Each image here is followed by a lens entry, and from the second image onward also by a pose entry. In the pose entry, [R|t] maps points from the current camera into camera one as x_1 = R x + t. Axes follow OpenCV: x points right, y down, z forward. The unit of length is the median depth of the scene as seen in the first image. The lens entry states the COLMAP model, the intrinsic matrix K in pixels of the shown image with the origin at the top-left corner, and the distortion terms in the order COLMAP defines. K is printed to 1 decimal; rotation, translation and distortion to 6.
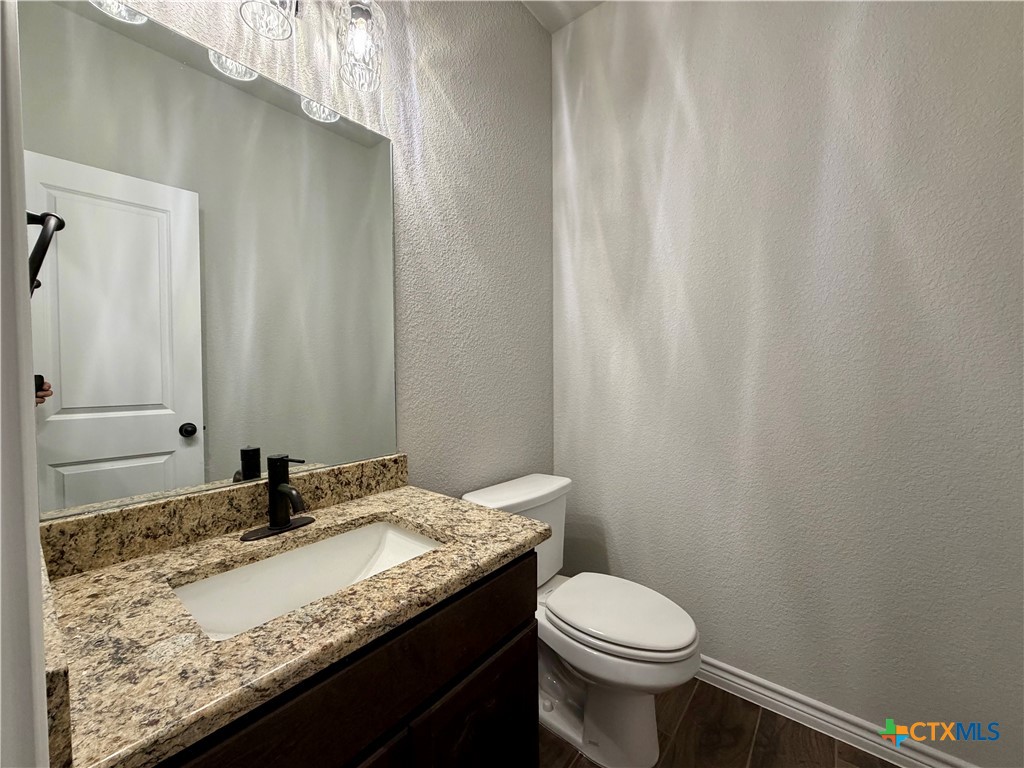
lens RADIAL K [[414.6, 0, 515.4], [0, 414.6, 365.6], [0, 0, 1]] dist [0.000655, 0.000061]
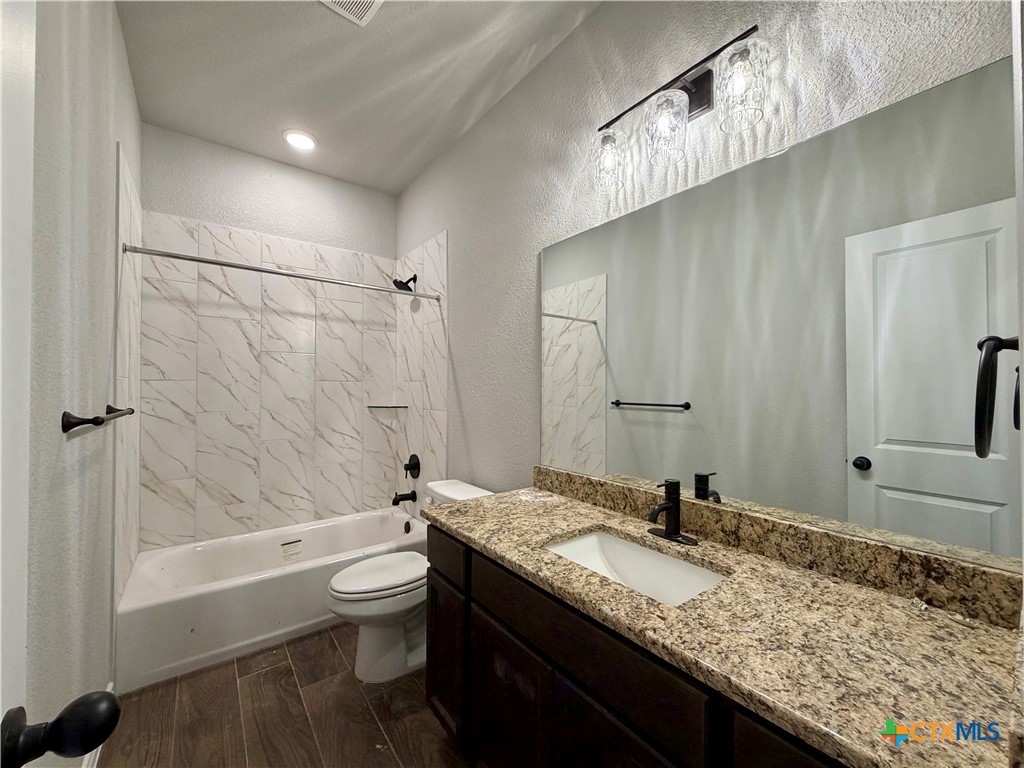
lens RADIAL K [[407.9, 0, 510.3], [0, 407.9, 385.0], [0, 0, 1]] dist [-0.000466, 0.000035]
pose [[-0.250480, -0.008519, -0.968084, 0.804816], [-0.019394, 0.999805, -0.003780, -0.065976], [0.967928, 0.017828, -0.250596, 0.846139]]
